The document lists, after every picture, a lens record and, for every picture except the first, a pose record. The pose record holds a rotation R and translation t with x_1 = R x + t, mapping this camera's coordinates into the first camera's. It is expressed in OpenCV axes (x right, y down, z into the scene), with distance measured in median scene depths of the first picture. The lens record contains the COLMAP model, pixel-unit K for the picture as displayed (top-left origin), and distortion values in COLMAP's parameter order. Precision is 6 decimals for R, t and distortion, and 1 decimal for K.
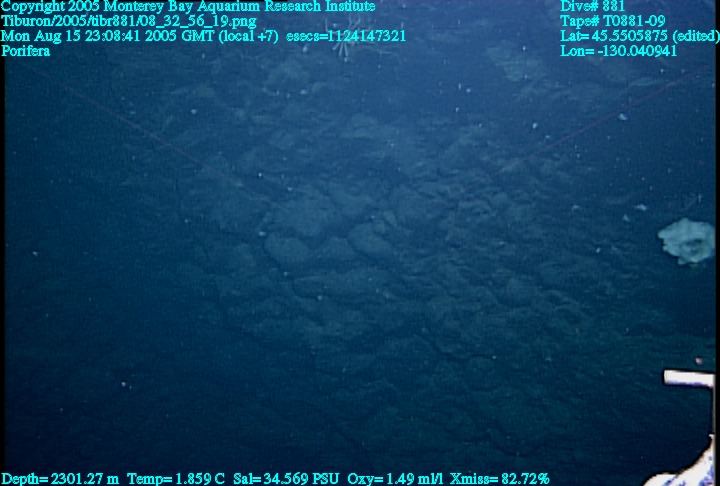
lens RADIAL K [[775.4, 0, 360.0], [0, 775.4, 250.4], [0, 0, 1]] dist [0.093681, 0.024808]
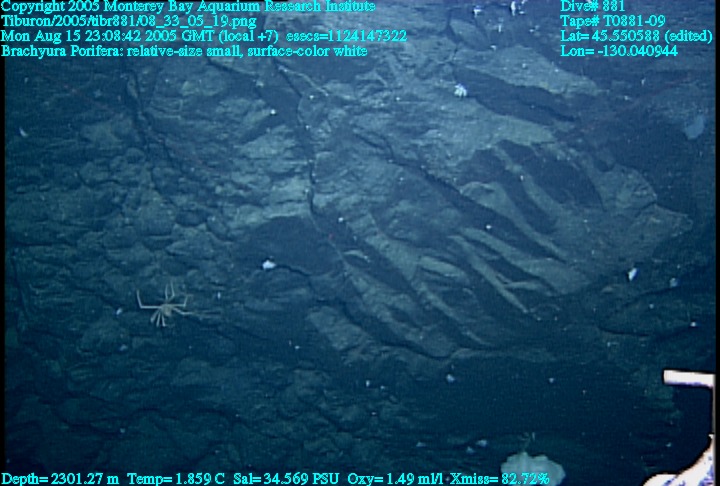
lens RADIAL K [[775.4, 0, 360.0], [0, 775.4, 250.4], [0, 0, 1]] dist [0.093681, 0.024808]
pose [[0.980943, -0.113844, 0.157450, 0.072559], [0.117127, 0.993048, -0.011700, -0.284072], [-0.155023, 0.029919, 0.987458, 0.032870]]
